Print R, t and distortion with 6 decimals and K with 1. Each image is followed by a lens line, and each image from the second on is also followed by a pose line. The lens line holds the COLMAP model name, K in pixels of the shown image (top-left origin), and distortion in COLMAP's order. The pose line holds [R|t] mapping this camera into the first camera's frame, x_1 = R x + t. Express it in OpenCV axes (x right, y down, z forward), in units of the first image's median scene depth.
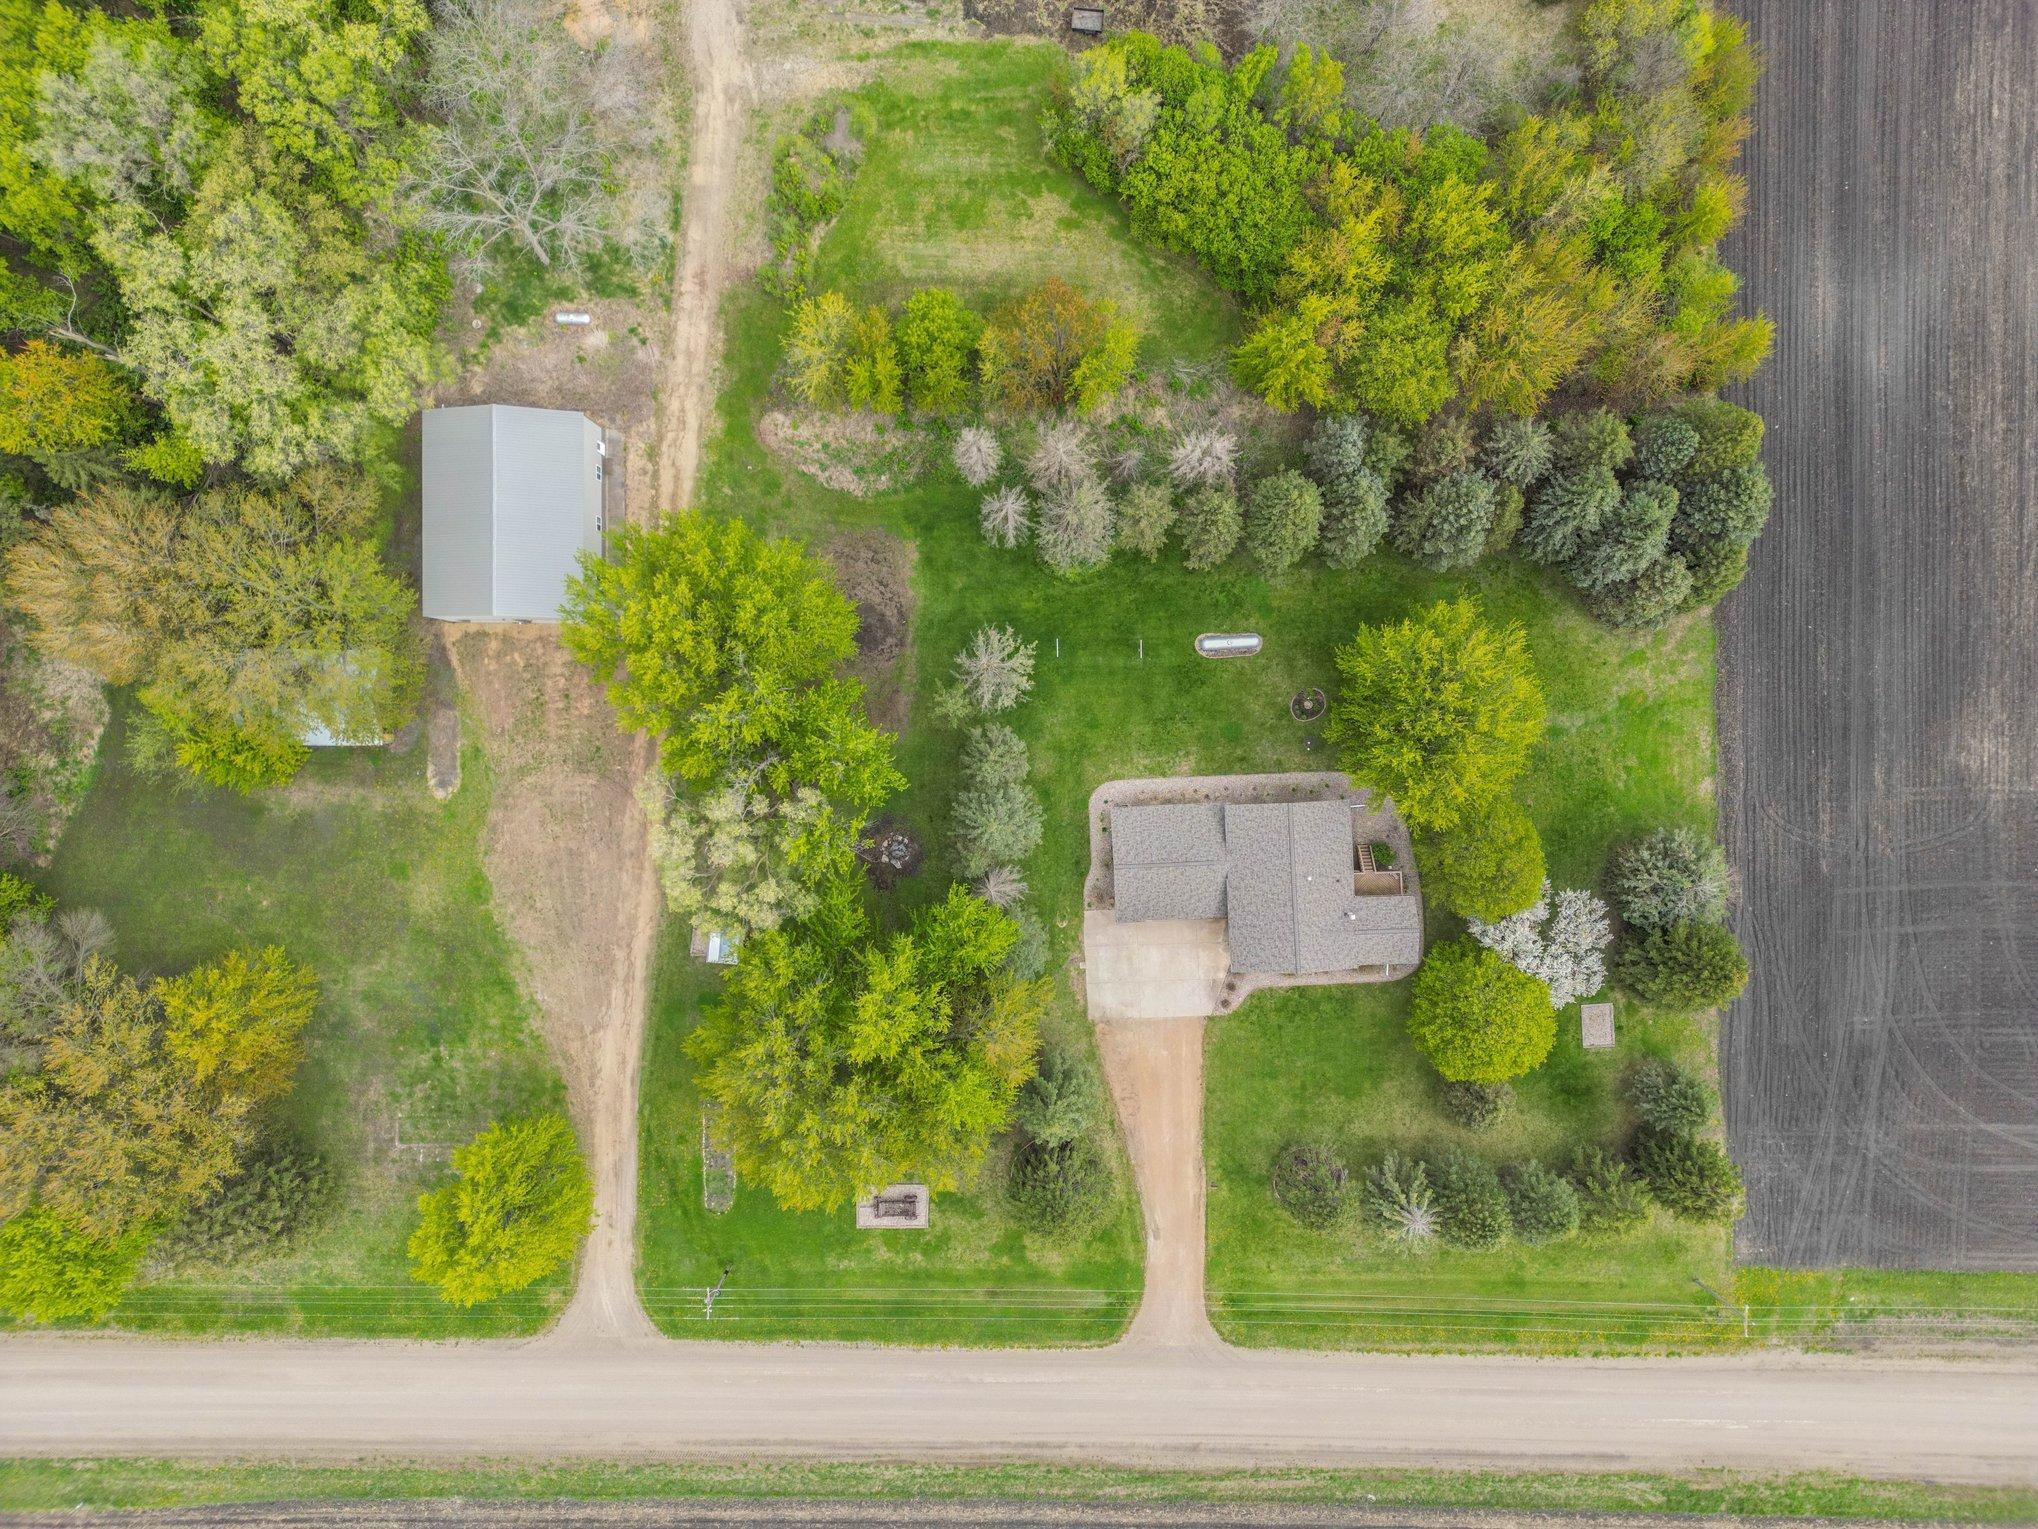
lens RADIAL K [[1403.1, 0, 1019.0], [0, 1403.1, 764.5], [0, 0, 1]] dist [0.083701, -0.066106]
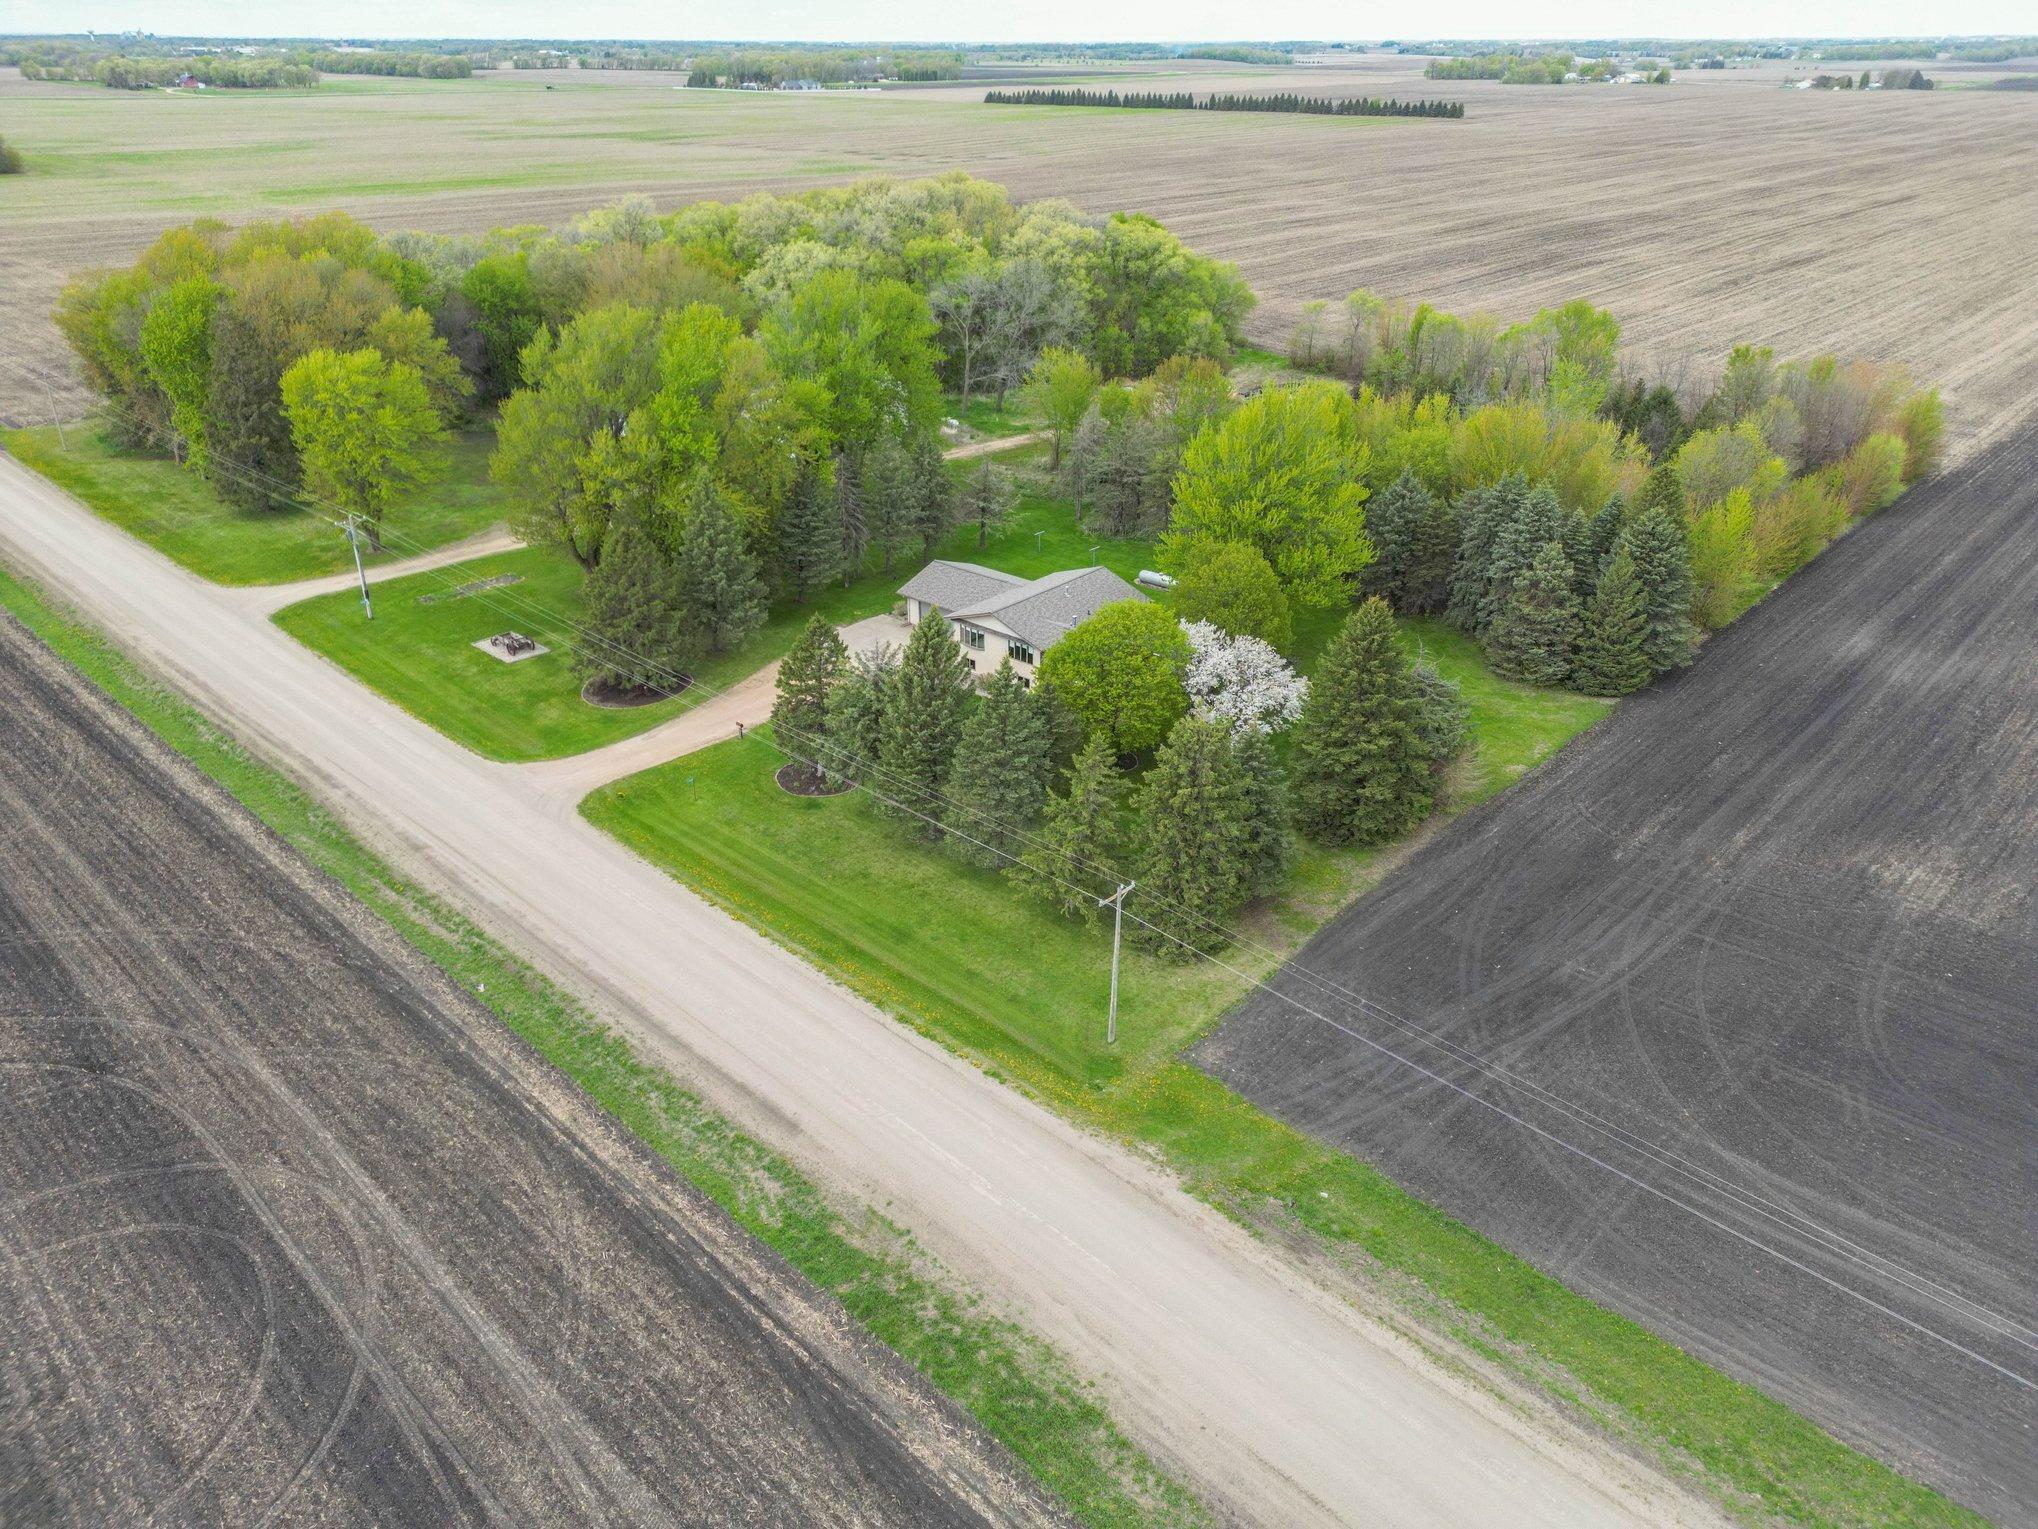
lens RADIAL K [[1403.1, 0, 1019.0], [0, 1403.1, 764.5], [0, 0, 1]] dist [0.083701, -0.066106]
pose [[0.728459, 0.319004, -0.606287, 0.756263], [-0.684888, 0.317651, -0.655764, 0.725929], [-0.016603, 0.892936, 0.449878, 0.639959]]
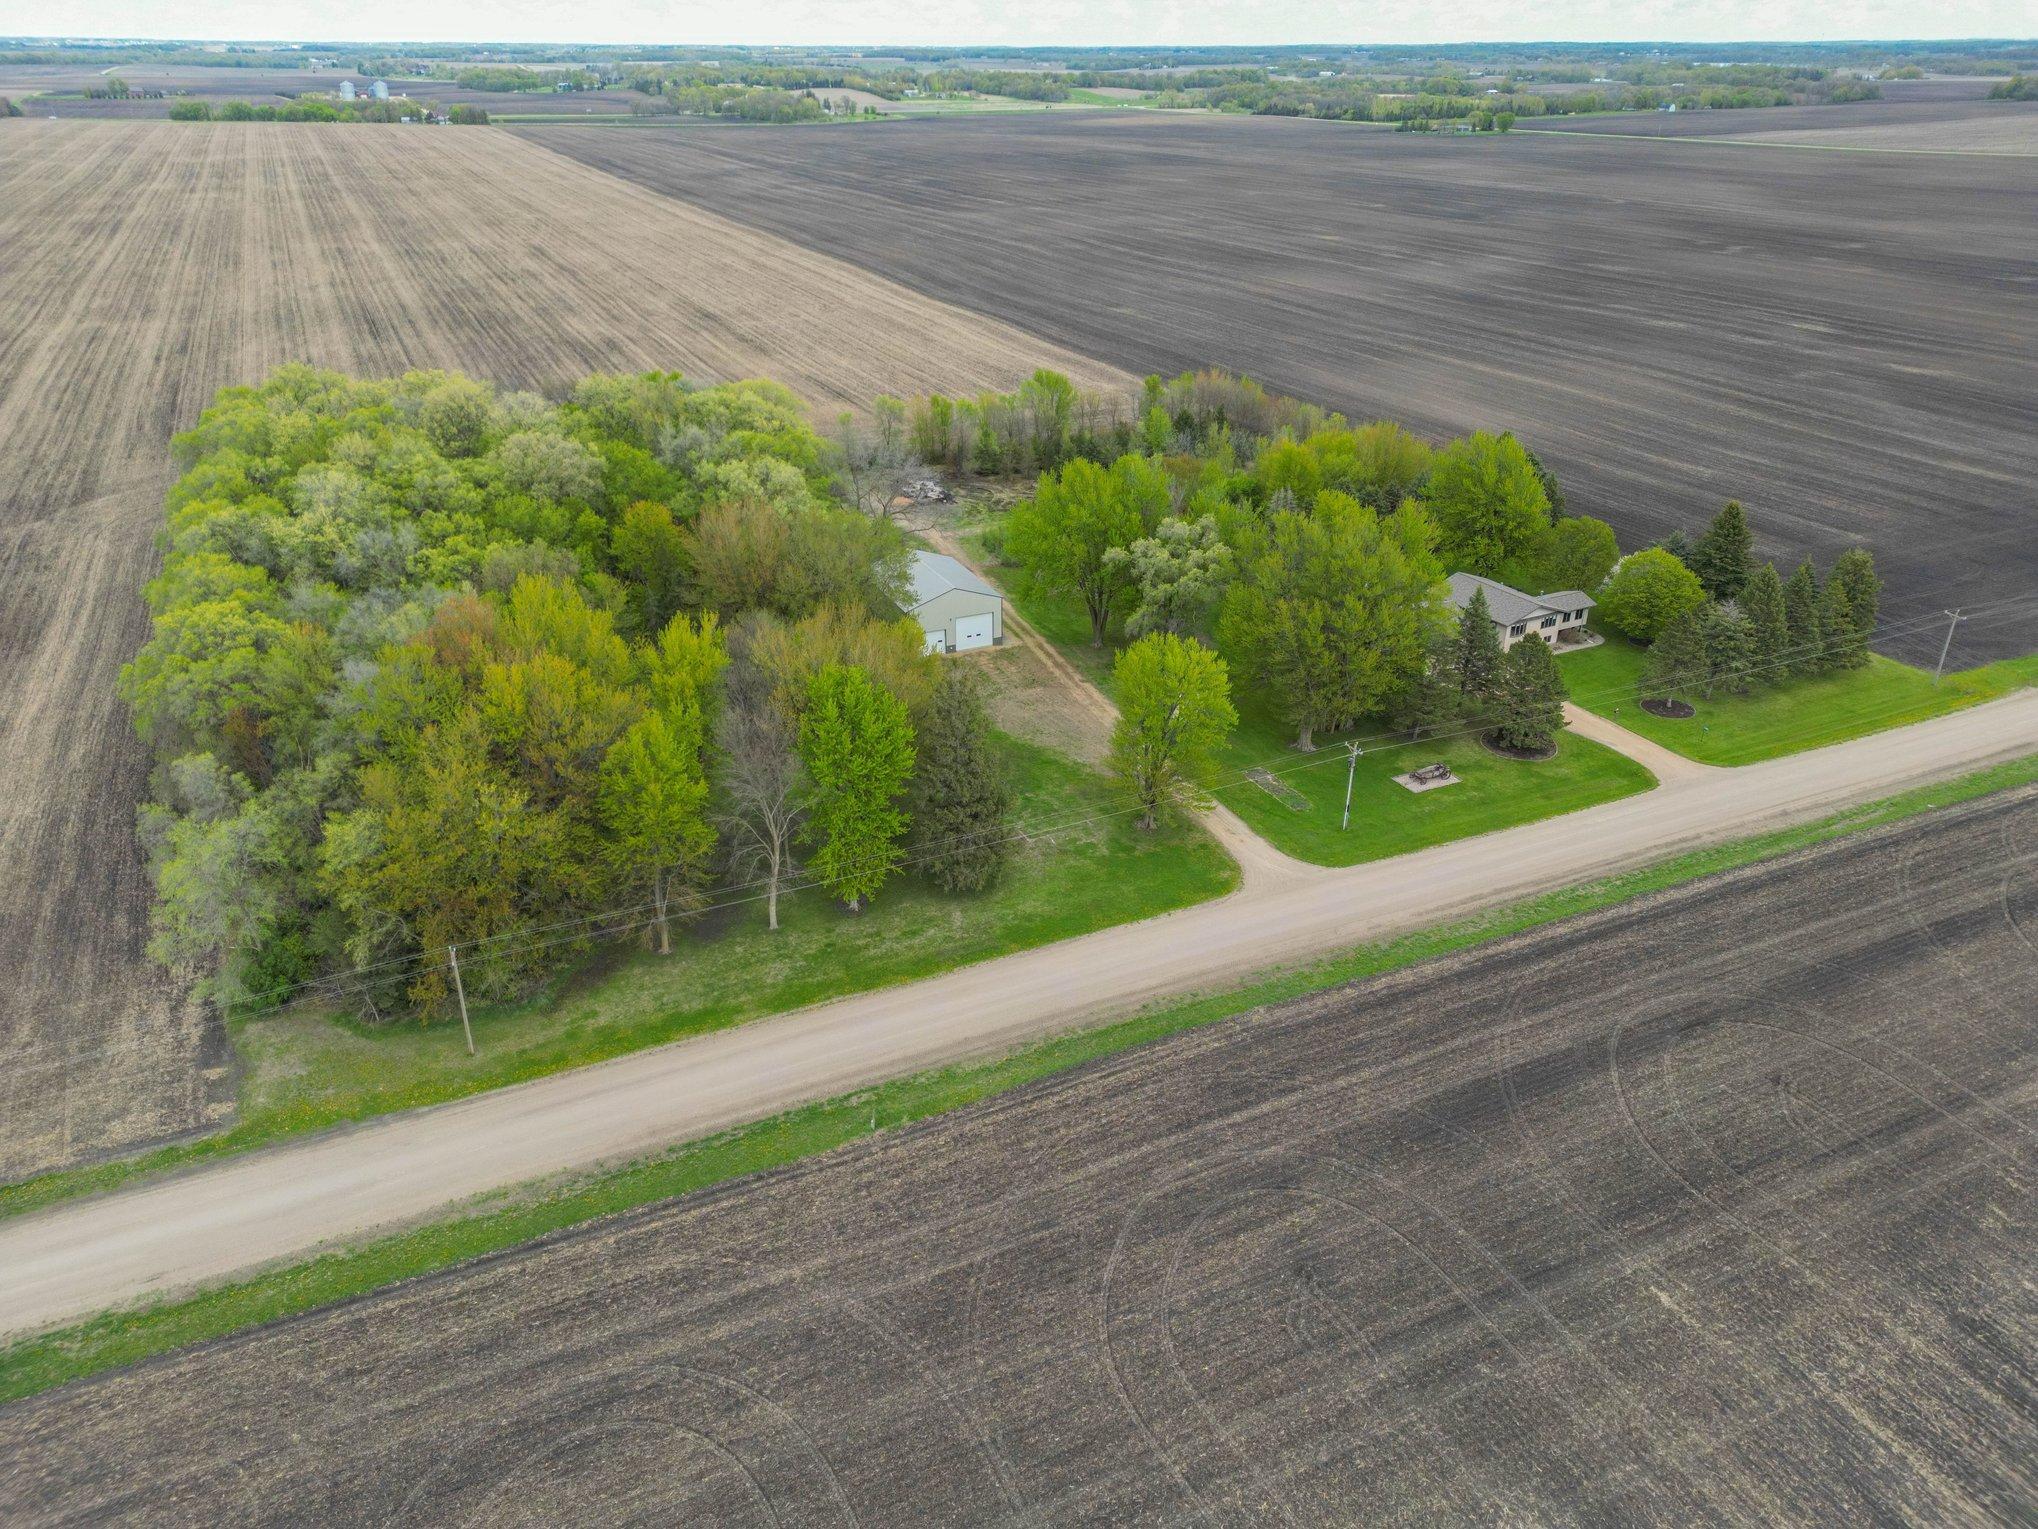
lens RADIAL K [[1403.1, 0, 1019.0], [0, 1403.1, 764.5], [0, 0, 1]] dist [0.083701, -0.066106]
pose [[0.901107, -0.185762, 0.391789, -0.855284], [0.433502, 0.404805, -0.805114, 1.109771], [-0.009038, 0.895335, 0.445301, 0.470155]]
